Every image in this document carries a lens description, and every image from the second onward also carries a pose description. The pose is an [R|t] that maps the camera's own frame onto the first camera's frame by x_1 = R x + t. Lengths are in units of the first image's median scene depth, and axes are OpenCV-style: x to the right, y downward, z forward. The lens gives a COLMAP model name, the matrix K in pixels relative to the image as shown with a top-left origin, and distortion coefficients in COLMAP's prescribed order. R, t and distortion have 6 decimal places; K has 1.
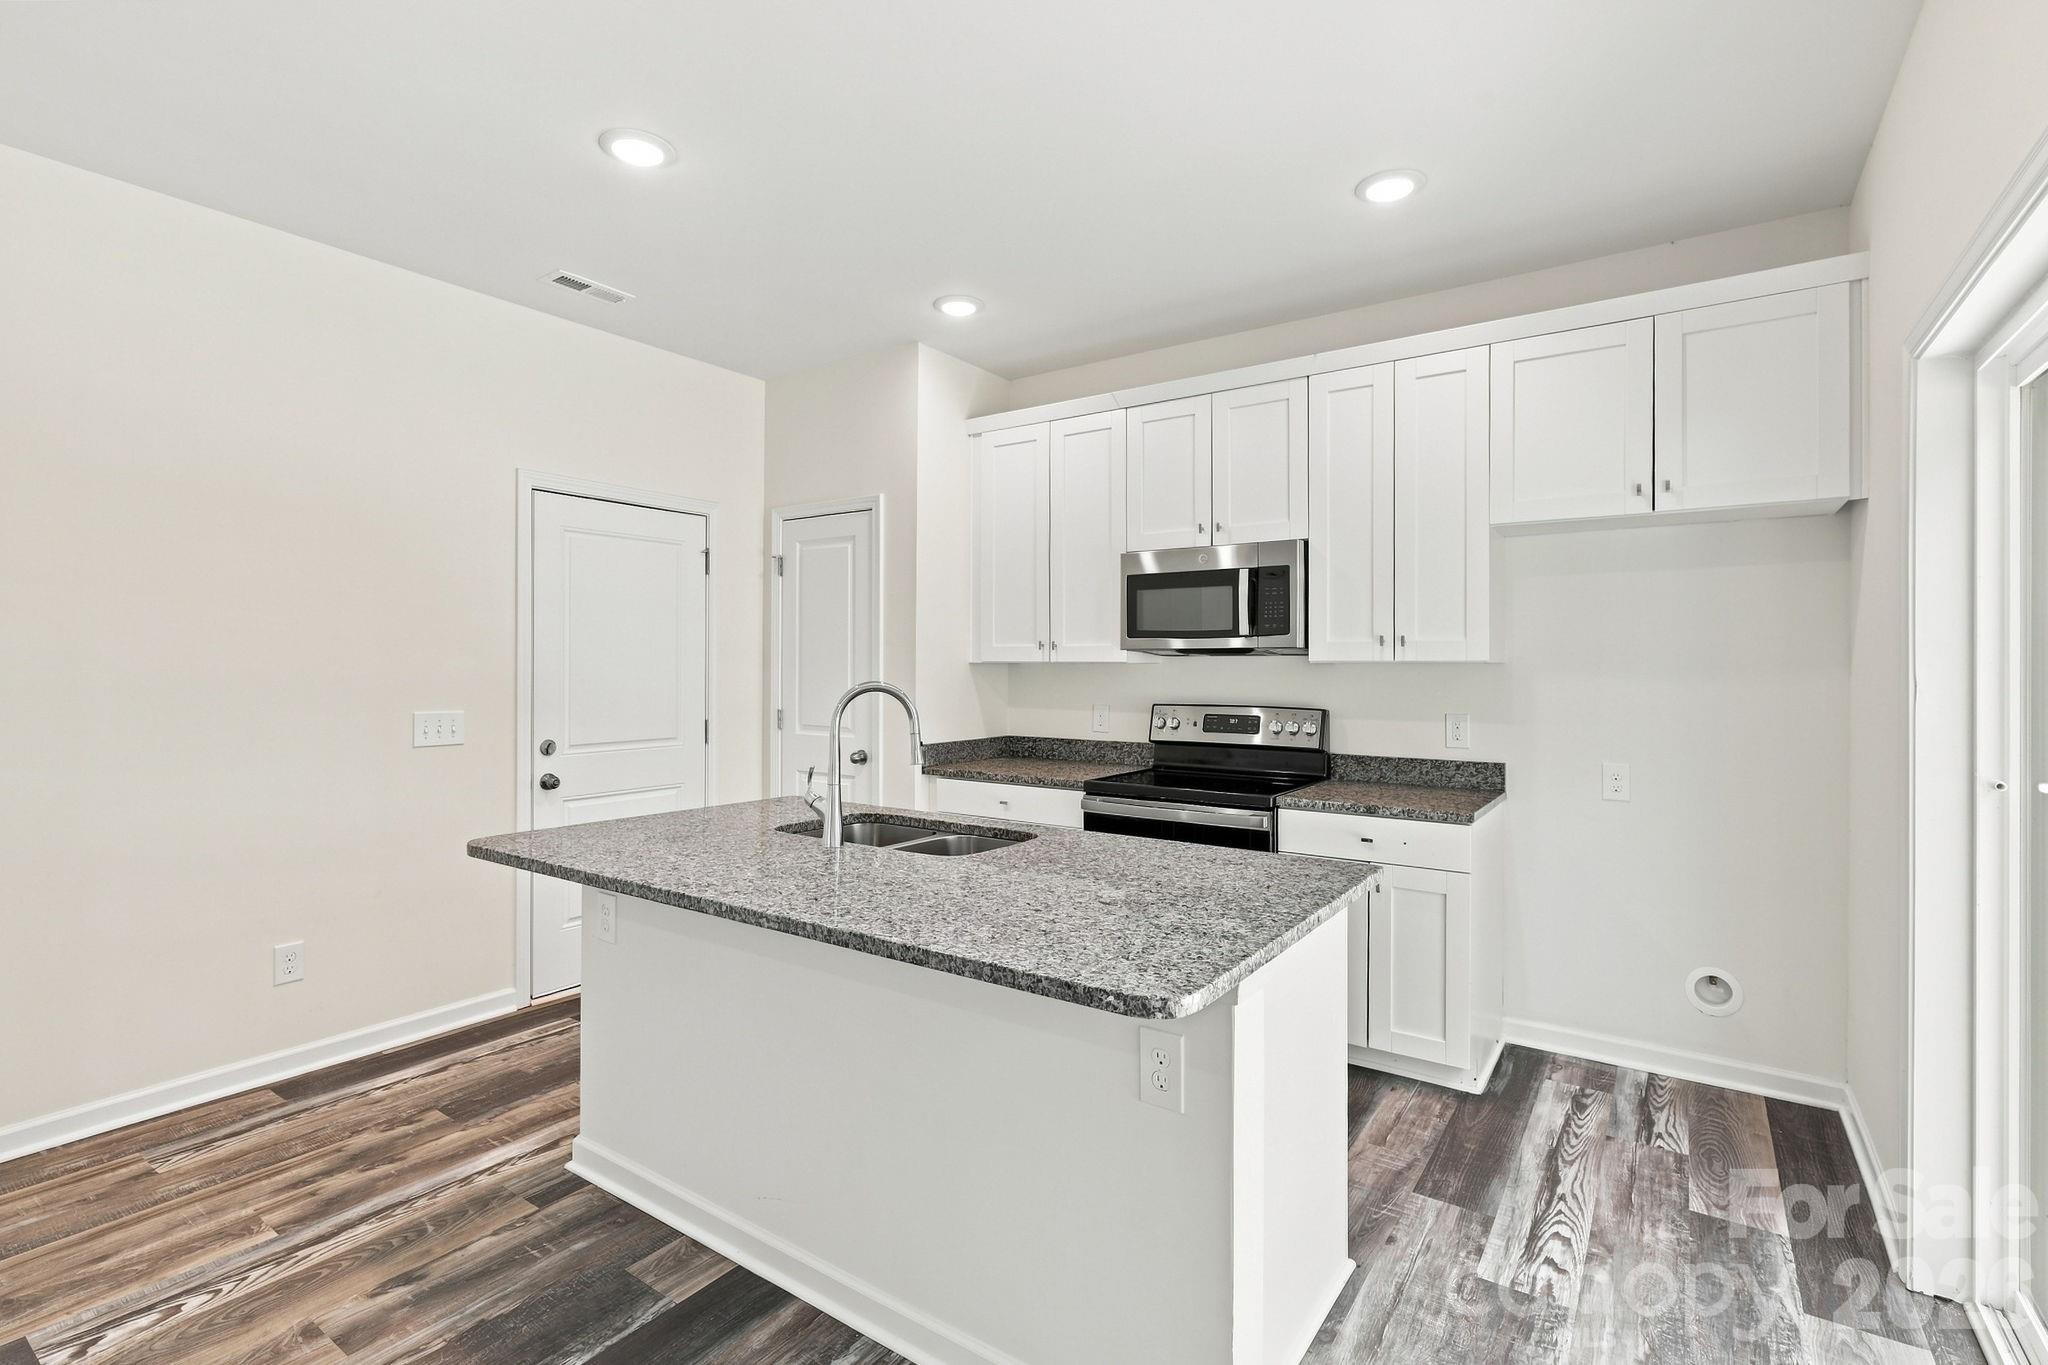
lens RADIAL K [[936.3, 0, 1027.5], [0, 936.3, 667.5], [0, 0, 1]] dist [-0.002128, 0.000203]
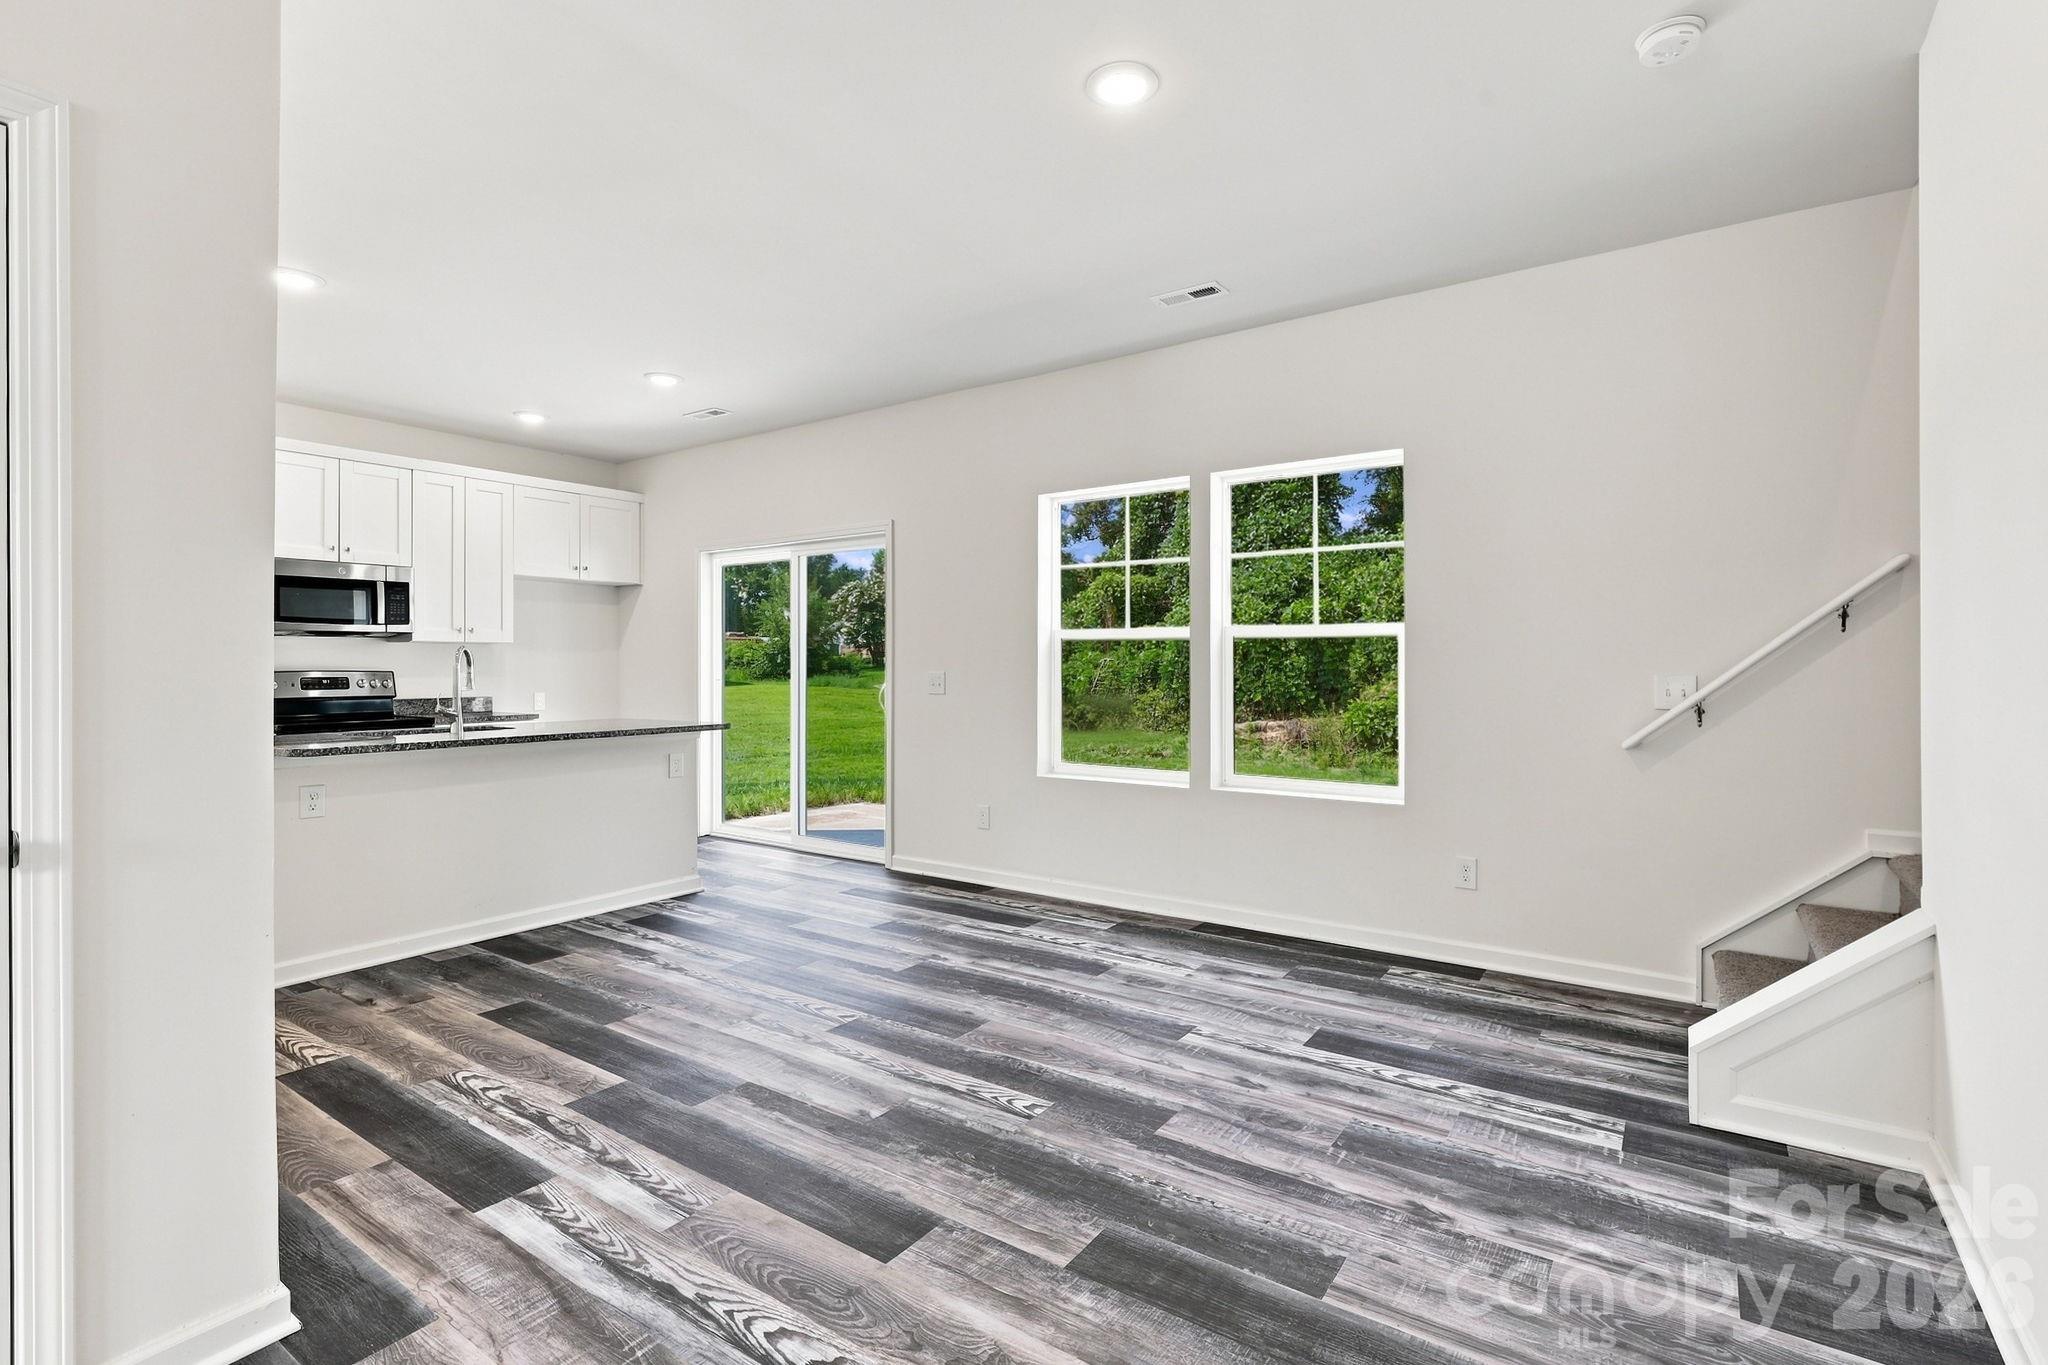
lens RADIAL K [[988.5, 0, 1016.7], [0, 988.5, 675.6], [0, 0, 1]] dist [0.001028, 0.000012]
pose [[0.023716, -0.012393, 0.999642, -1.418513], [0.001650, 0.999922, 0.012358, 0.034325], [-0.999717, 0.001356, 0.023735, -0.114500]]
